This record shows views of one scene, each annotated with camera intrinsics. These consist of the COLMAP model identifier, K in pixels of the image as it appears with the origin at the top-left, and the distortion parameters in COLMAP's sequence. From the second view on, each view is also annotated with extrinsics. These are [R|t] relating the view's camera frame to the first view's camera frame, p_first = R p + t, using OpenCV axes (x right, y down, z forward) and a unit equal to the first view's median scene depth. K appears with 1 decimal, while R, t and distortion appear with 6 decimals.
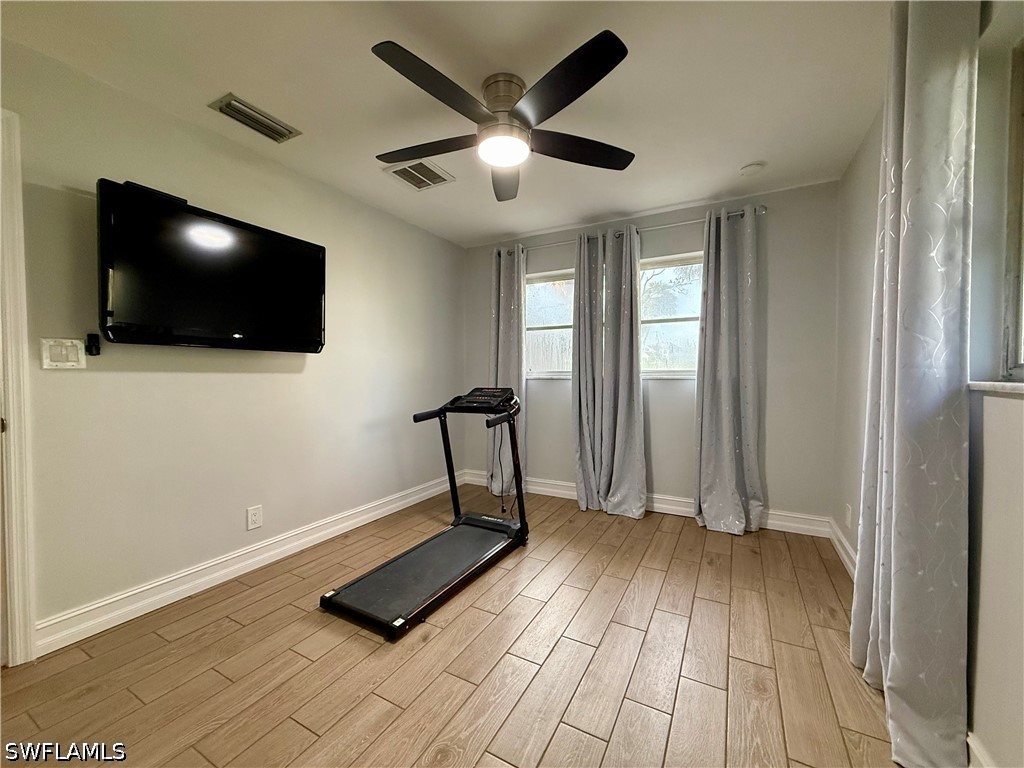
lens RADIAL K [[412.5, 0, 508.5], [0, 412.5, 383.3], [0, 0, 1]] dist [0.015271, -0.000030]
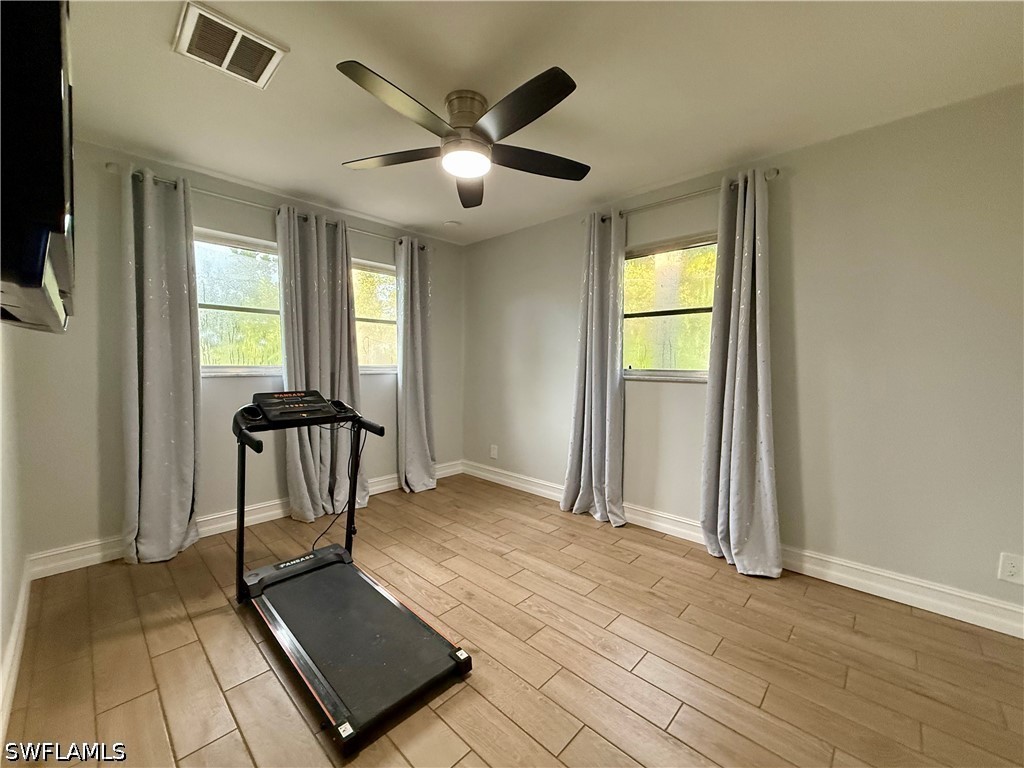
lens RADIAL K [[412.5, 0, 508.9], [0, 412.5, 383.8], [0, 0, 1]] dist [0.015271, -0.000030]
pose [[0.254238, -0.044184, 0.966132, -0.591186], [0.017174, 0.999005, 0.041168, -0.023627], [-0.966989, 0.006126, 0.254744, 0.368308]]
